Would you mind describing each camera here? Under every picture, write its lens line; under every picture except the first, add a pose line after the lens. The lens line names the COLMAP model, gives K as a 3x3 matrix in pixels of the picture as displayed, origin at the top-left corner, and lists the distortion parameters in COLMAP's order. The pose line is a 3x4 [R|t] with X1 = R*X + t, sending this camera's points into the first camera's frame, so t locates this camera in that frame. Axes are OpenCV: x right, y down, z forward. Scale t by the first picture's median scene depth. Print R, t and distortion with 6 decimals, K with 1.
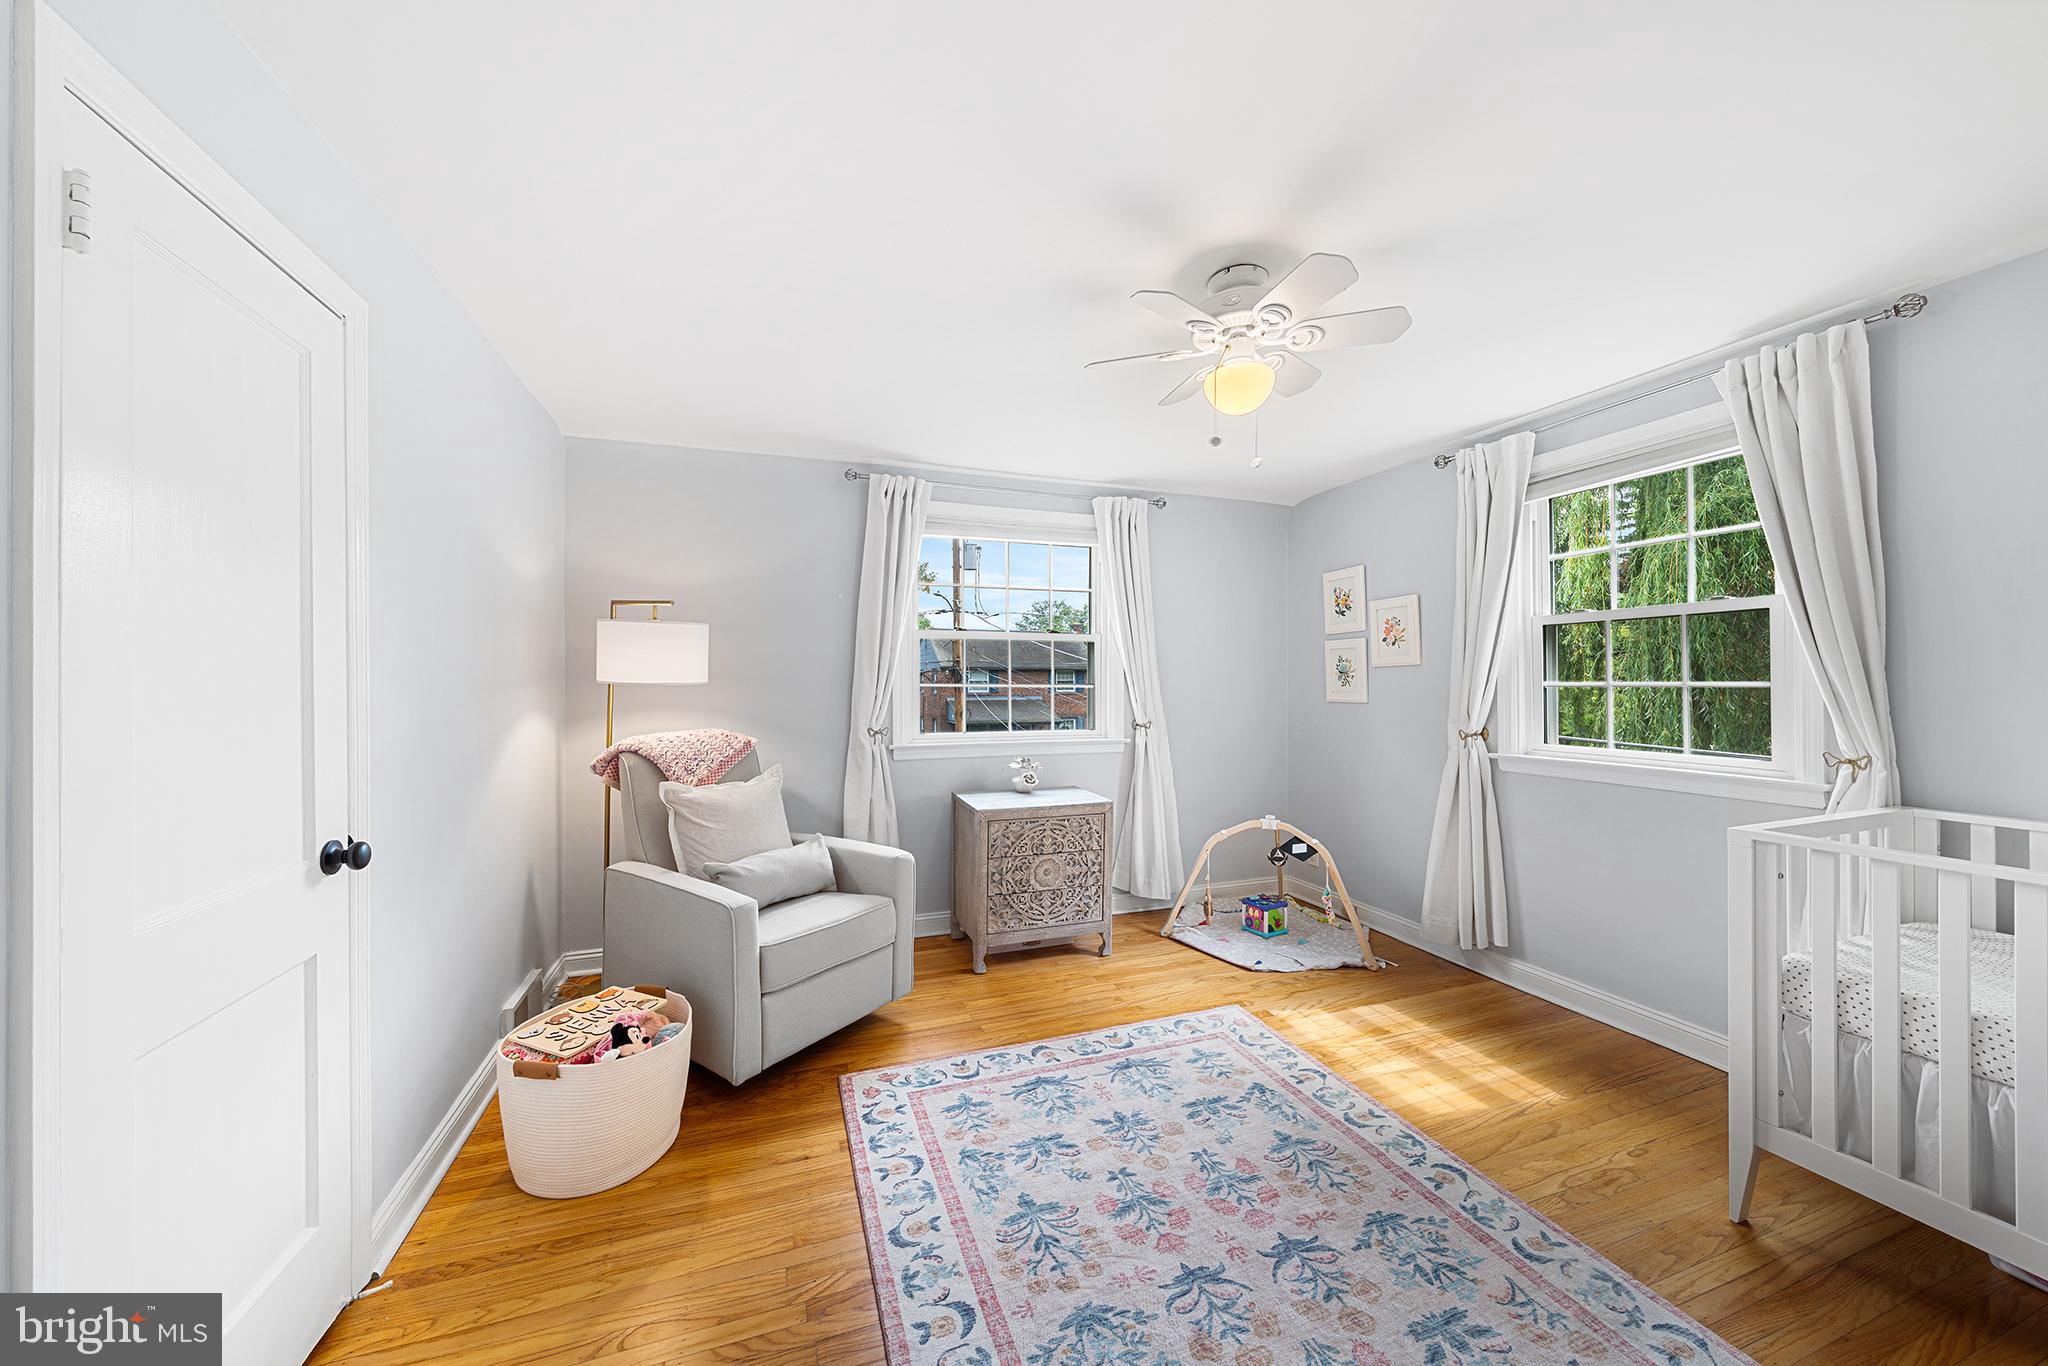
lens RADIAL K [[715.3, 0, 1021.9], [0, 715.3, 677.6], [0, 0, 1]] dist [0.000180, 0.000105]
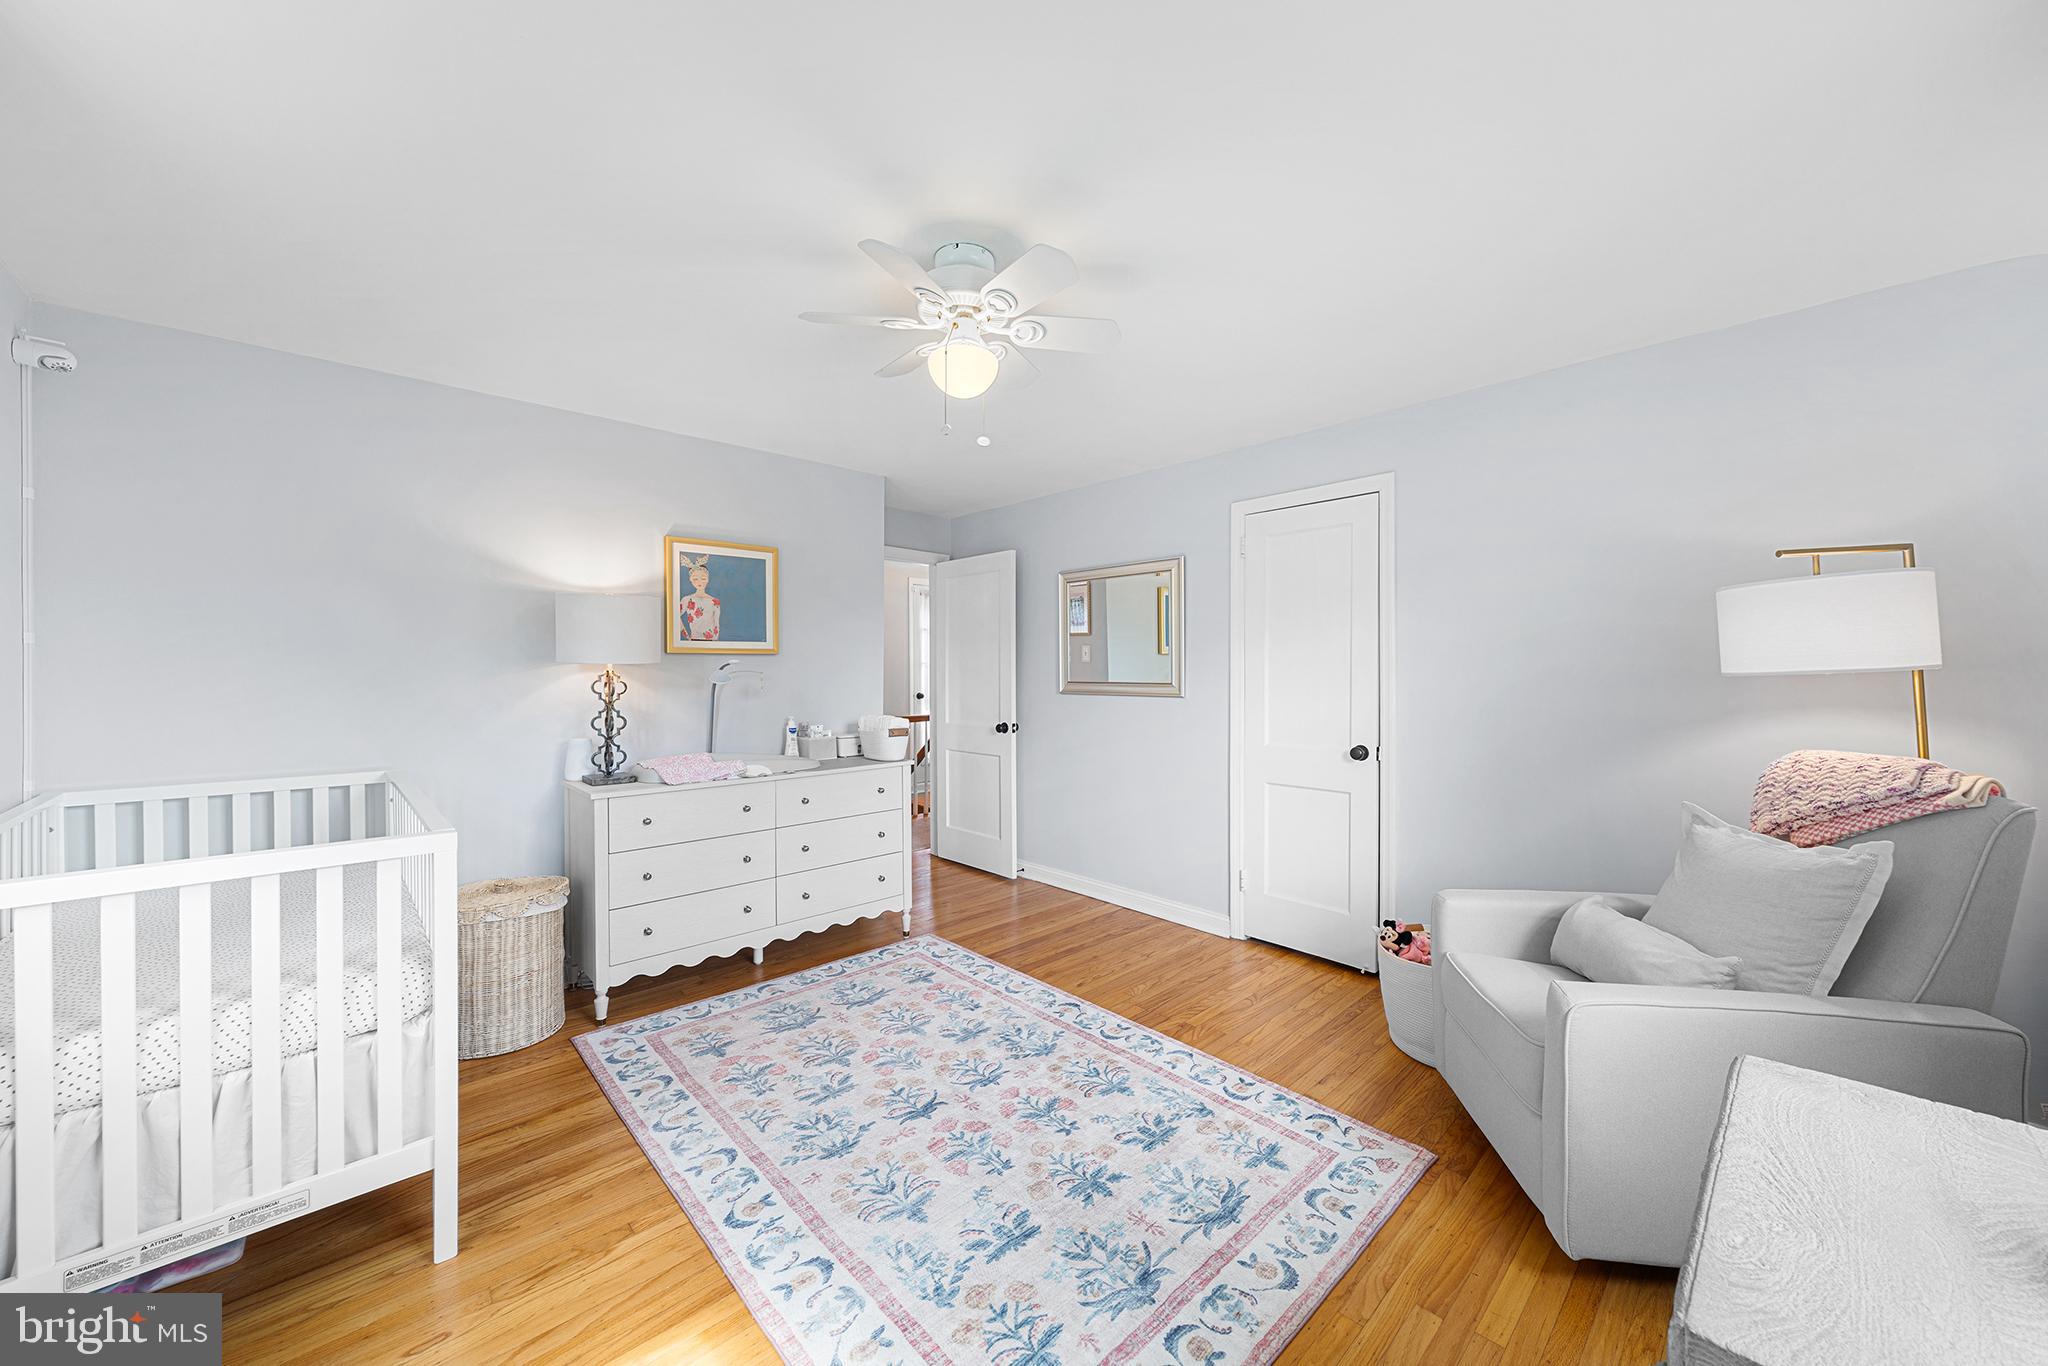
lens RADIAL K [[748.3, 0, 1019.8], [0, 748.3, 674.5], [0, 0, 1]] dist [-0.002084, 0.000020]
pose [[-0.917285, 0.006214, -0.398182, 0.632558], [0.005112, 0.999980, 0.003828, 0.005784], [0.398198, 0.001476, -0.917298, 1.952914]]
